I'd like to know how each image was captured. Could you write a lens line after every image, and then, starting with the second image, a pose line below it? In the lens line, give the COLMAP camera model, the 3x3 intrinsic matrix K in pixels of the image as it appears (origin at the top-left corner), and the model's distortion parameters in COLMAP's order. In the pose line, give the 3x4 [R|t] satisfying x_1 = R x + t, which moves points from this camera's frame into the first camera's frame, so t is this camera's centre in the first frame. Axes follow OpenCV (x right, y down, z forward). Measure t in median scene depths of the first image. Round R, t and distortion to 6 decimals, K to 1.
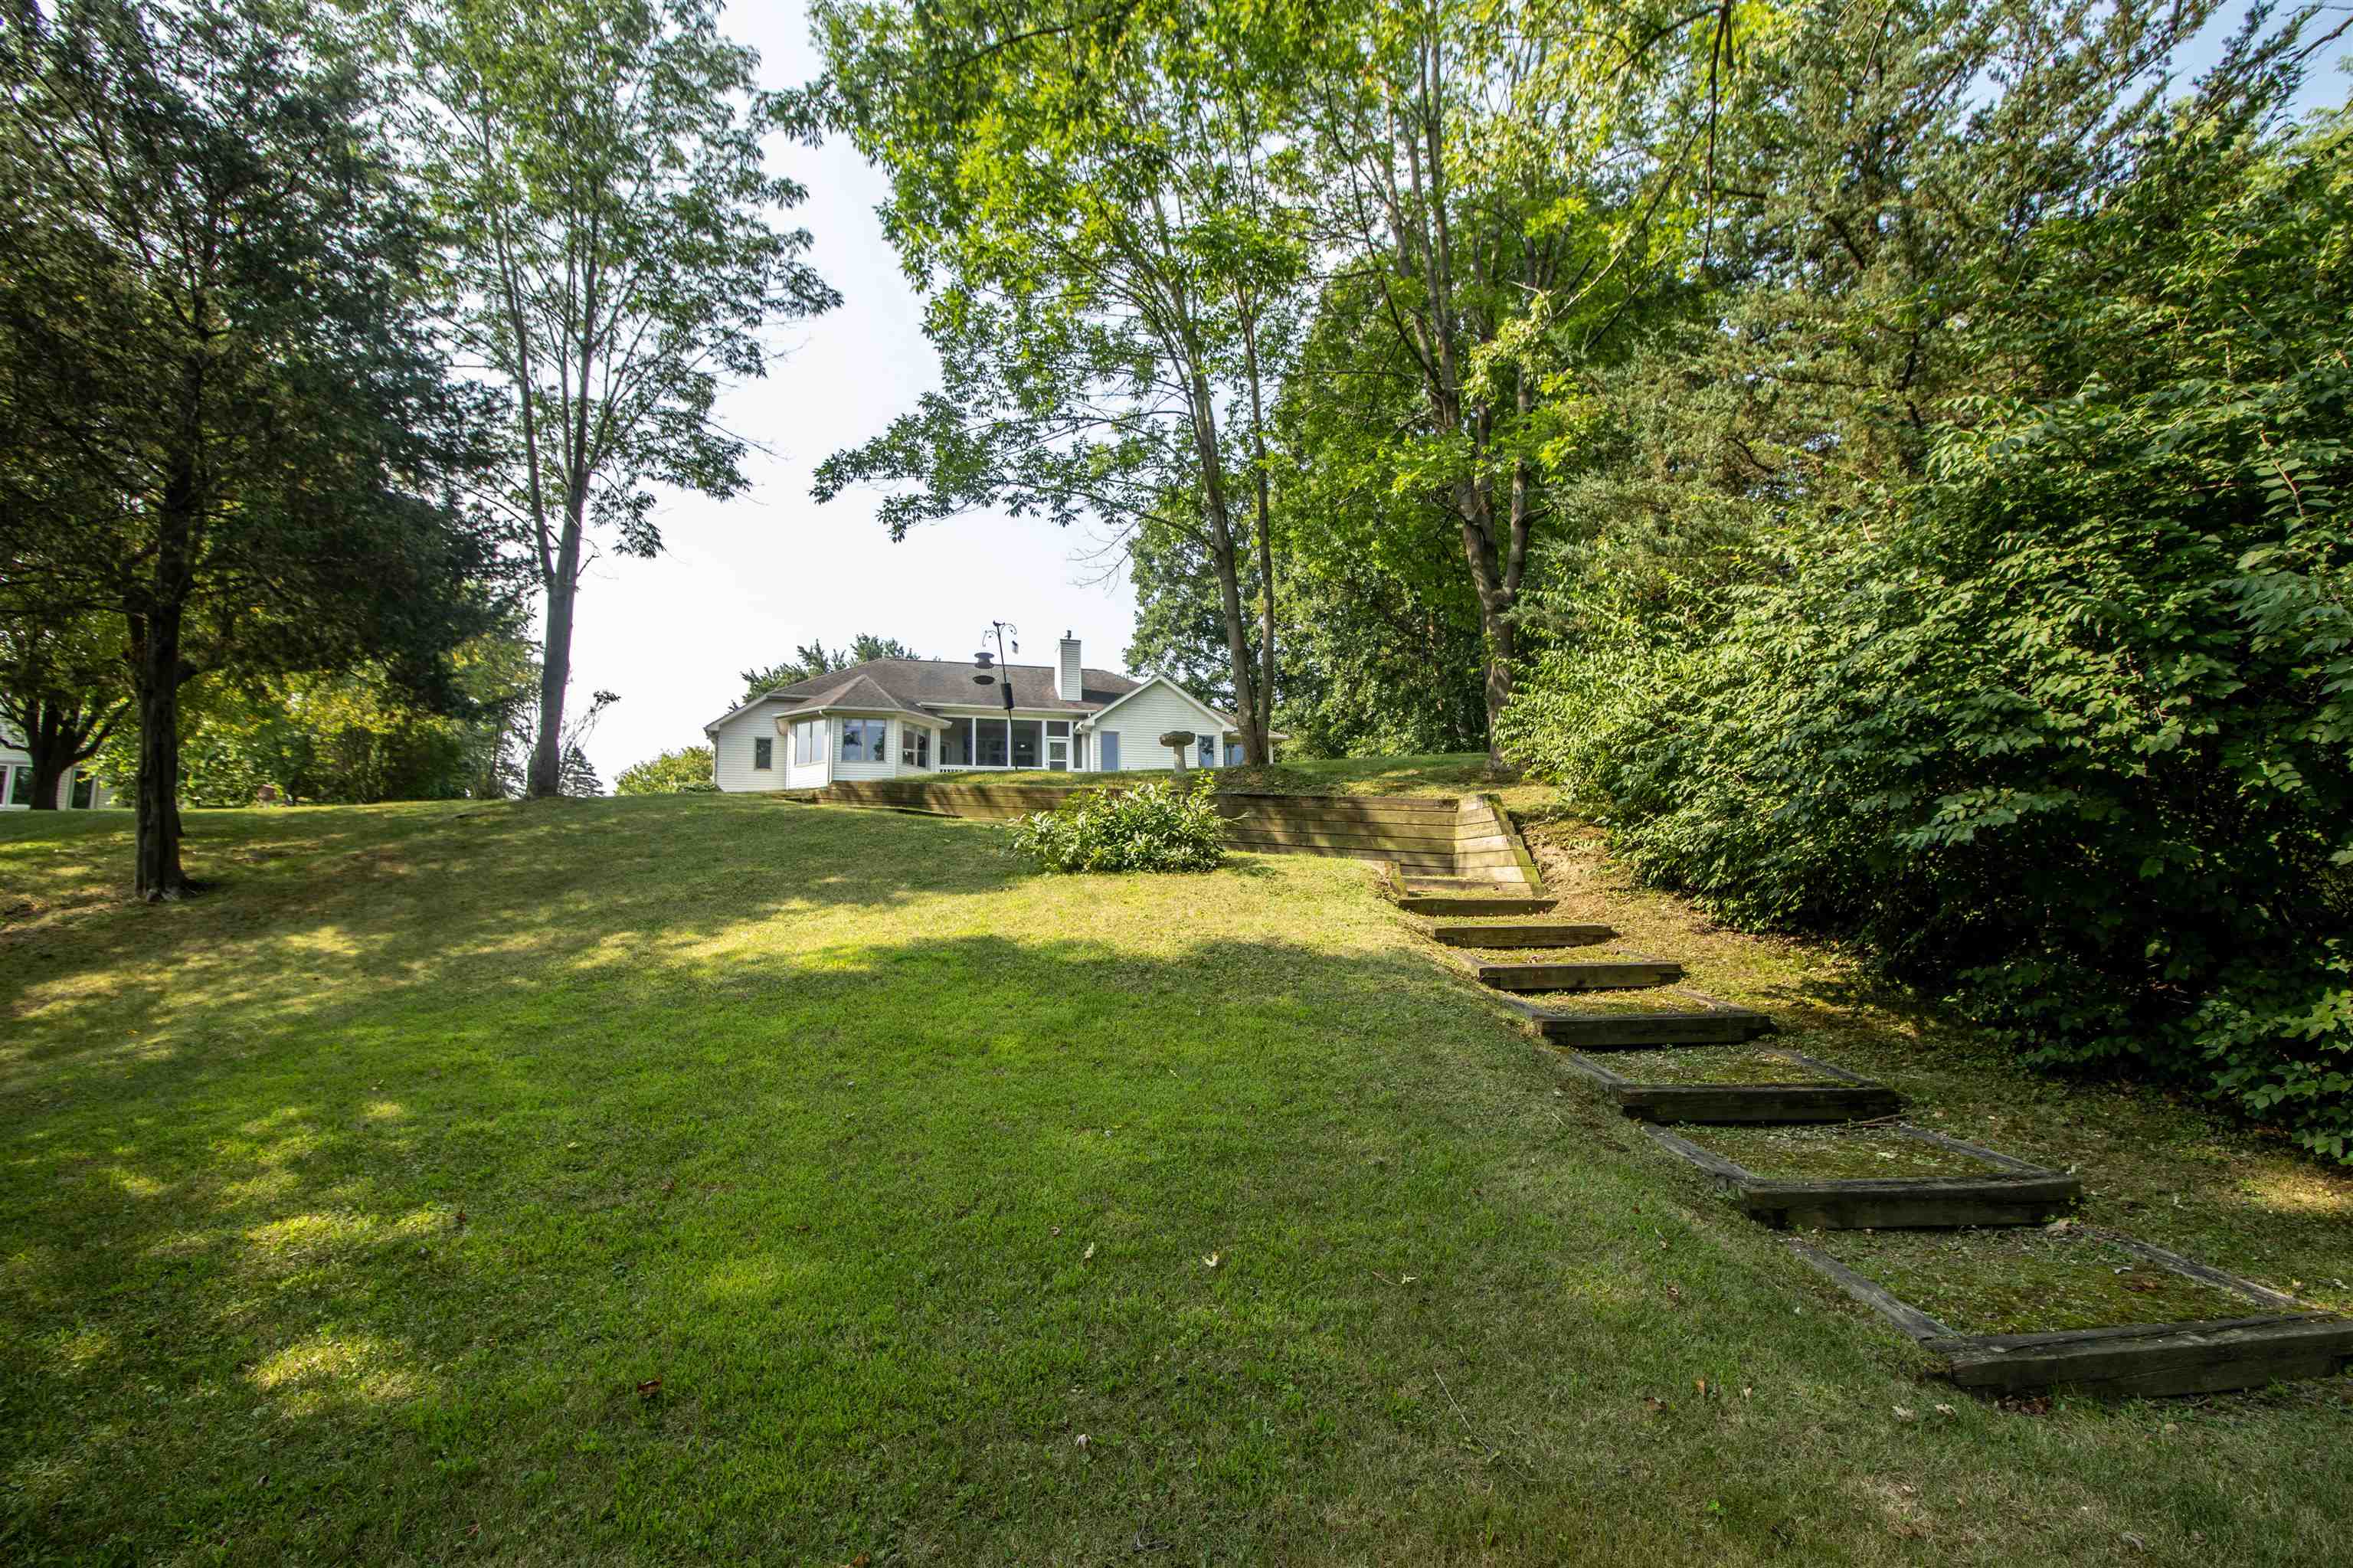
lens RADIAL K [[1108.0, 0, 1172.2], [0, 1108.0, 796.7], [0, 0, 1]] dist [-0.010974, -0.007143]
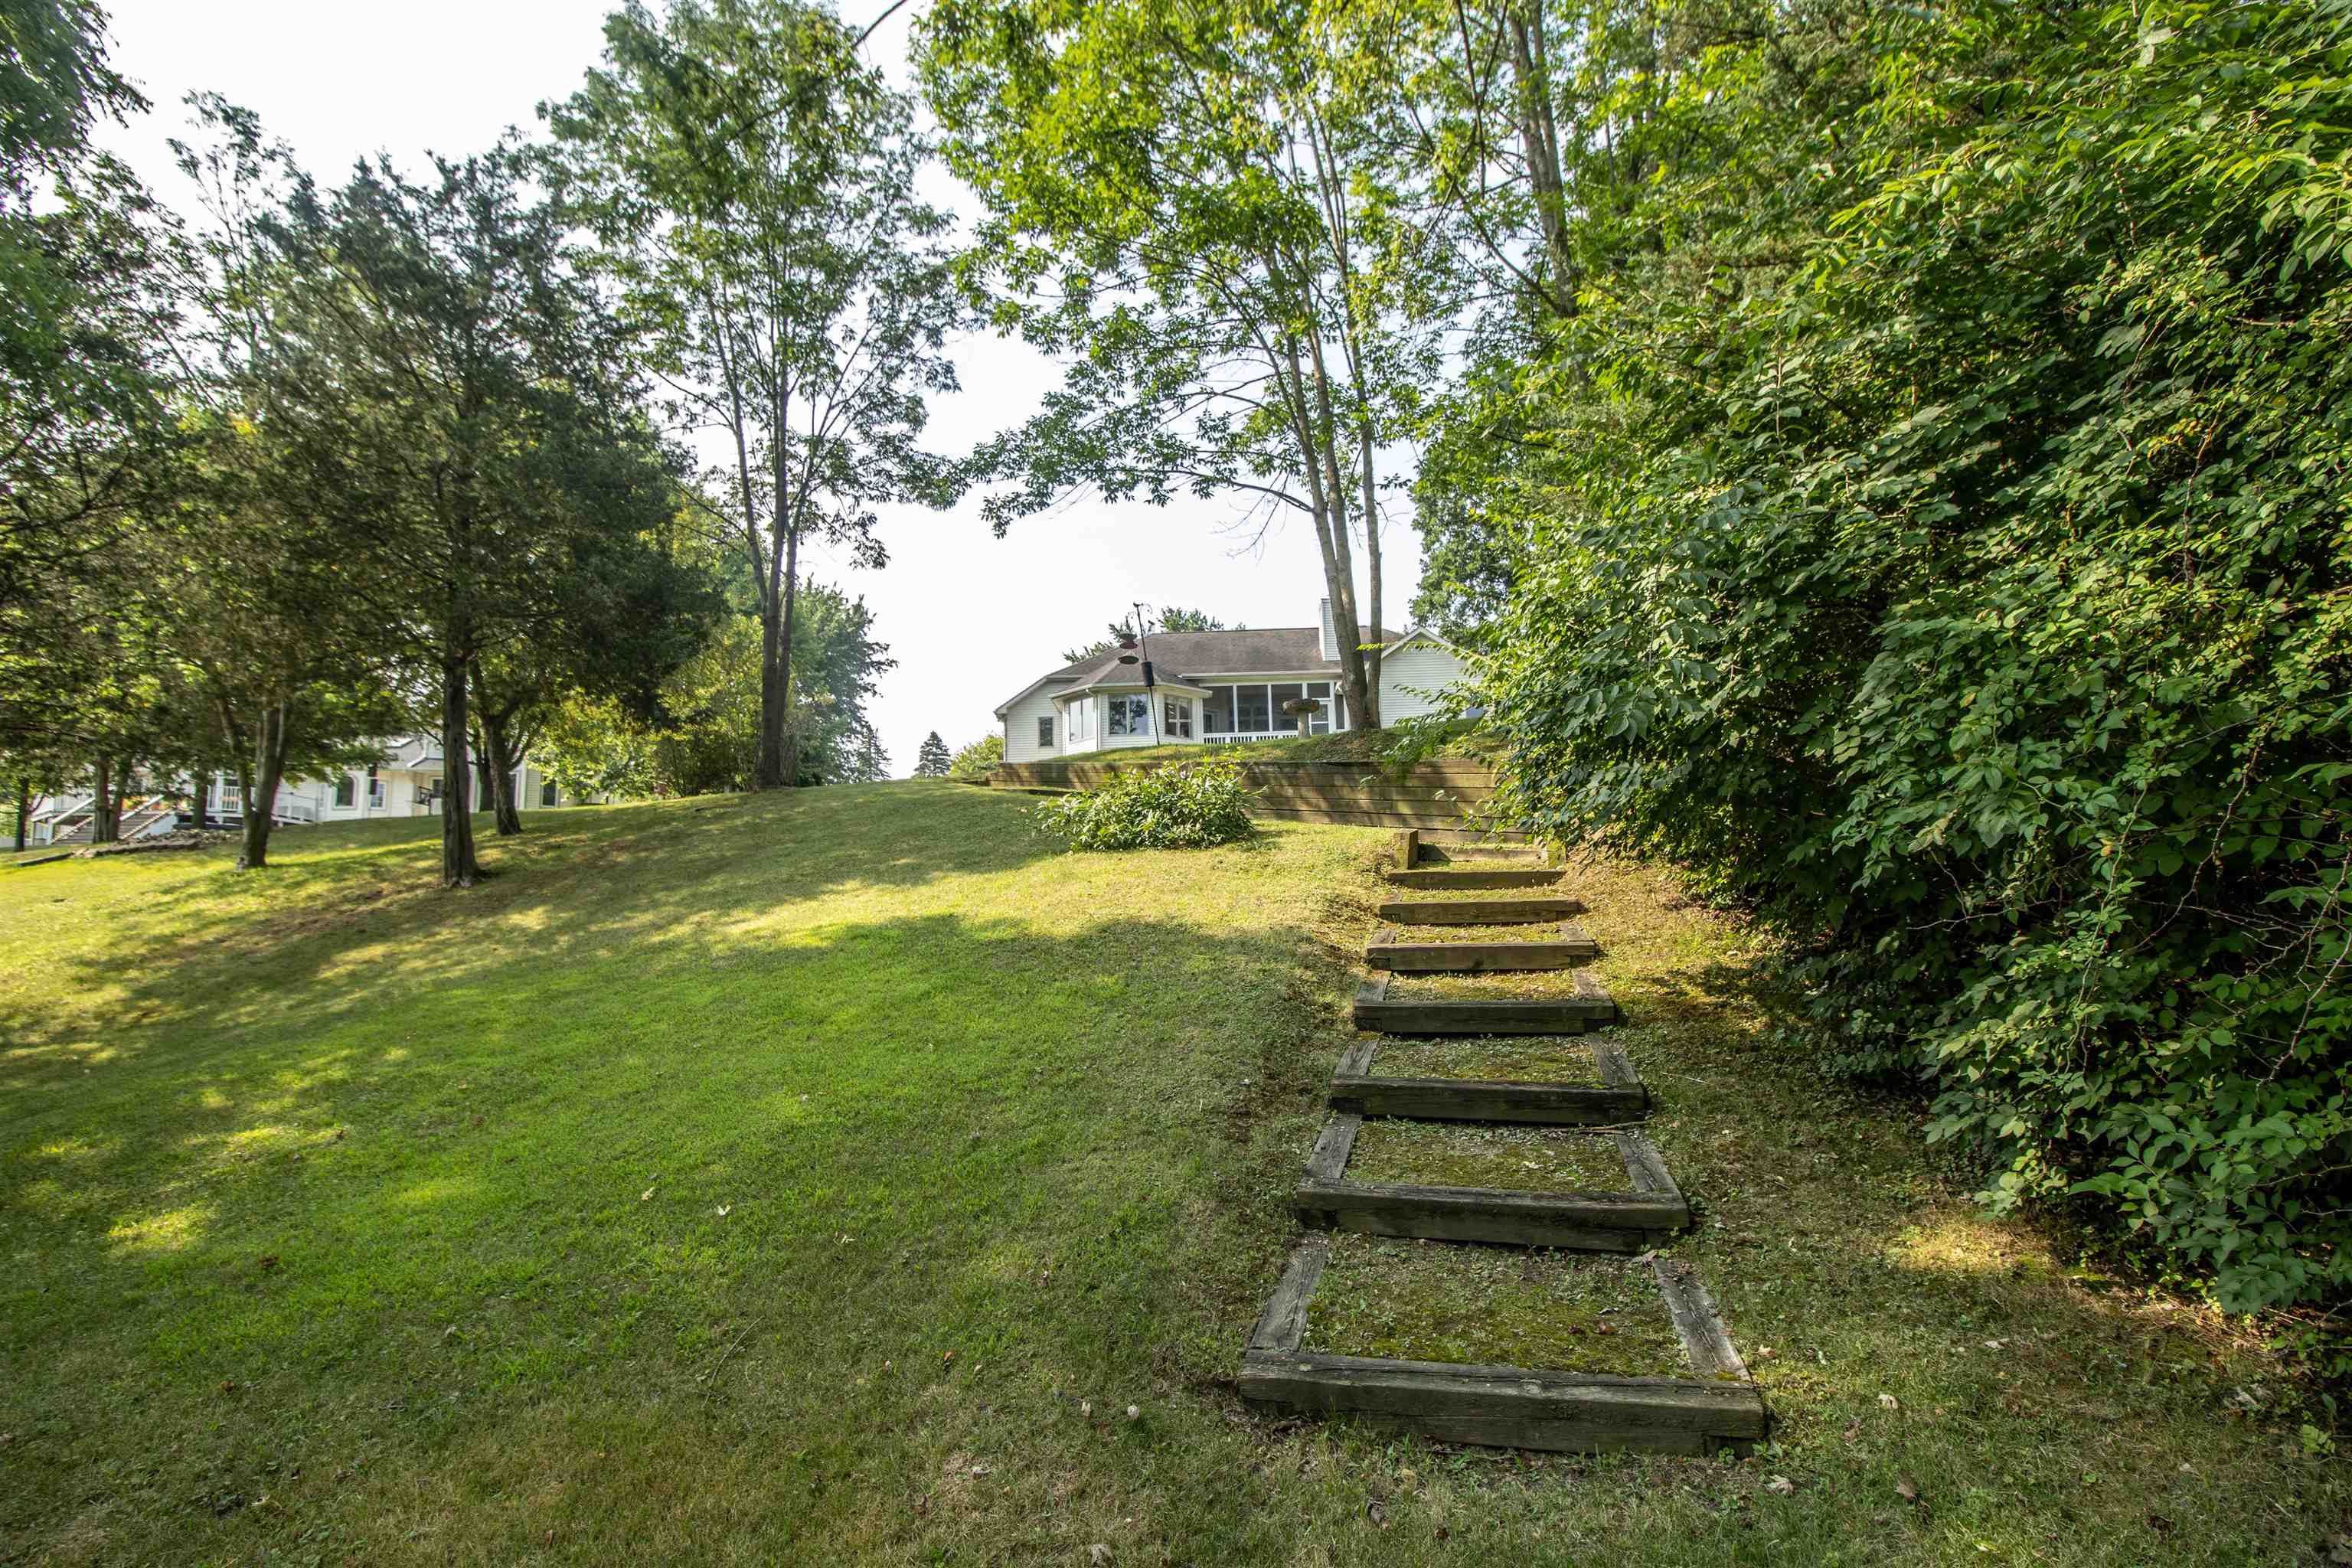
lens RADIAL K [[1107.5, 0, 1132.9], [0, 1107.5, 805.0], [0, 0, 1]] dist [-0.010974, -0.007143]
pose [[0.946852, -0.035165, -0.319742, 0.129049], [0.049036, 0.998168, 0.035433, -0.004917], [0.317910, -0.049229, 0.946842, 0.006432]]
